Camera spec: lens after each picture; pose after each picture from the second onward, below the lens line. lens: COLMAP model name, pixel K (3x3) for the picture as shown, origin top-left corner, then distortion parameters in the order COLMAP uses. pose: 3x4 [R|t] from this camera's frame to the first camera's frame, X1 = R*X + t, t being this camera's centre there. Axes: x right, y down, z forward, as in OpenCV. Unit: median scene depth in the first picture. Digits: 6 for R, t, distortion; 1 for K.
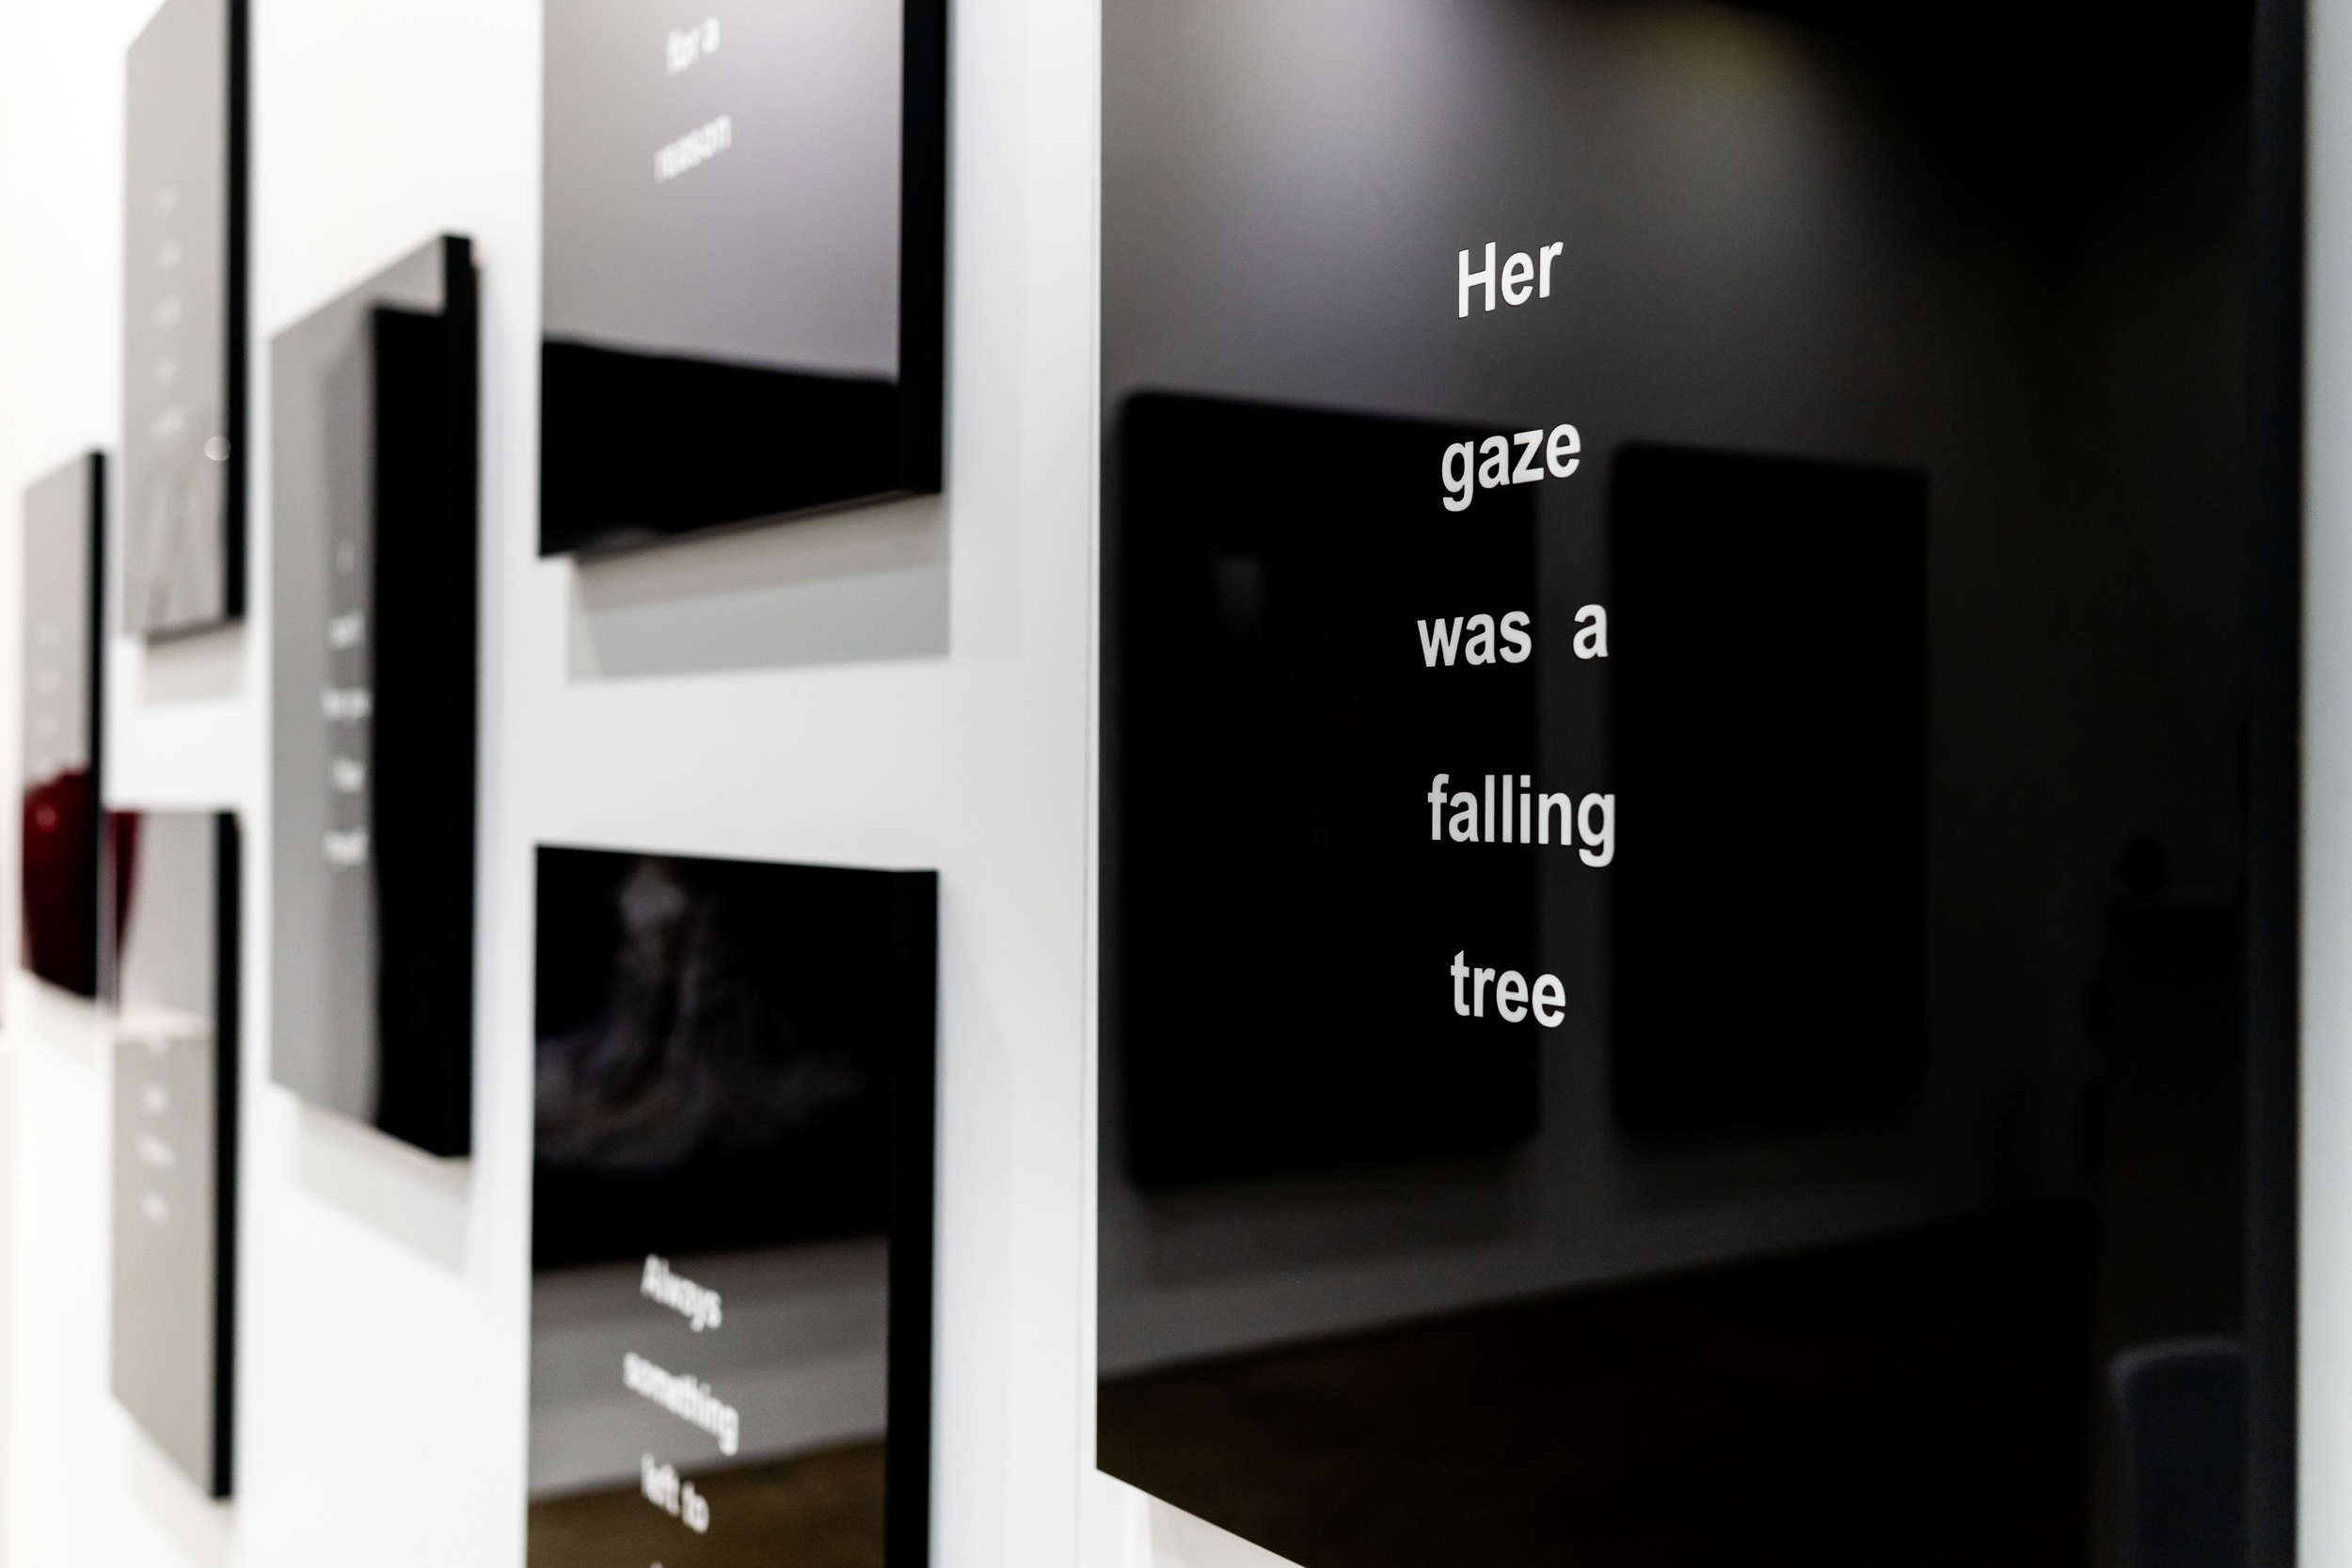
lens RADIAL K [[2348.8, 0, 1048.0], [0, 2348.8, 784.1], [0, 0, 1]] dist [0.037273, 0.000000]
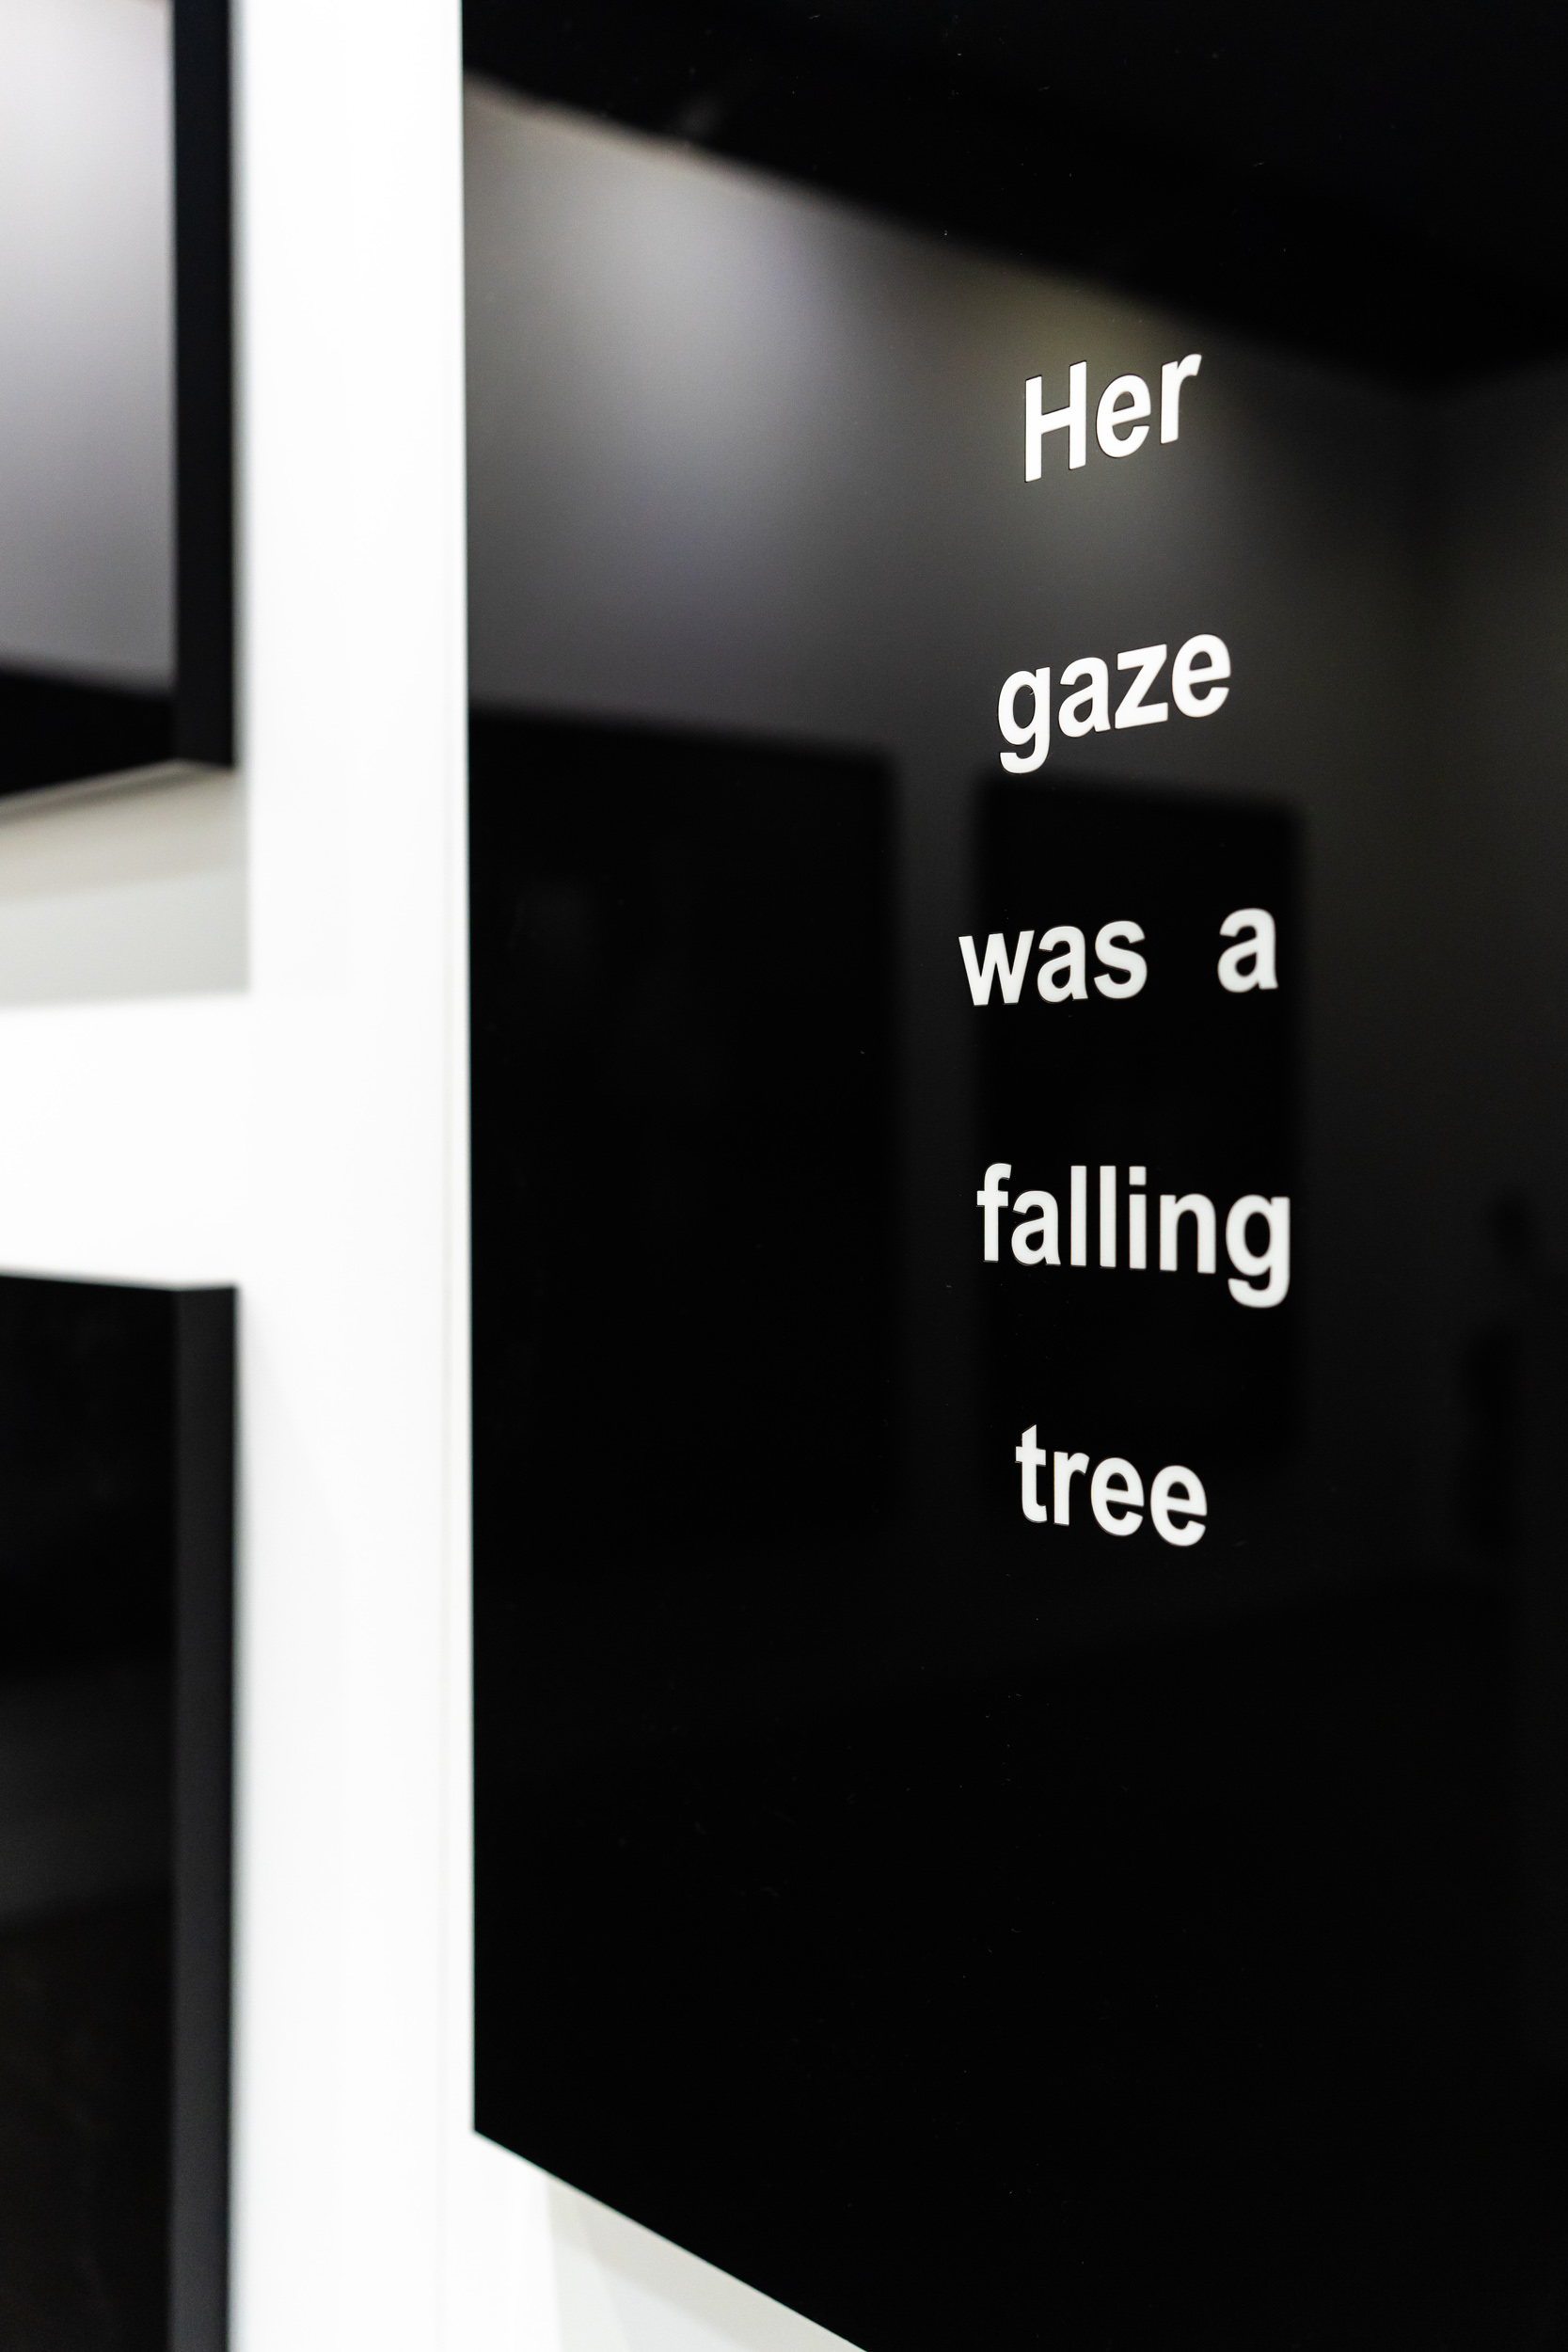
lens RADIAL K [[2348.8, 0, 737.9], [0, 2348.8, 1193.0], [0, 0, 1]] dist [0.037273, 0.000000]
pose [[0.986419, -0.010701, 0.163899, -0.018114], [0.006789, 0.999679, 0.024409, -0.013186], [-0.164108, -0.022964, 0.986175, 0.352181]]
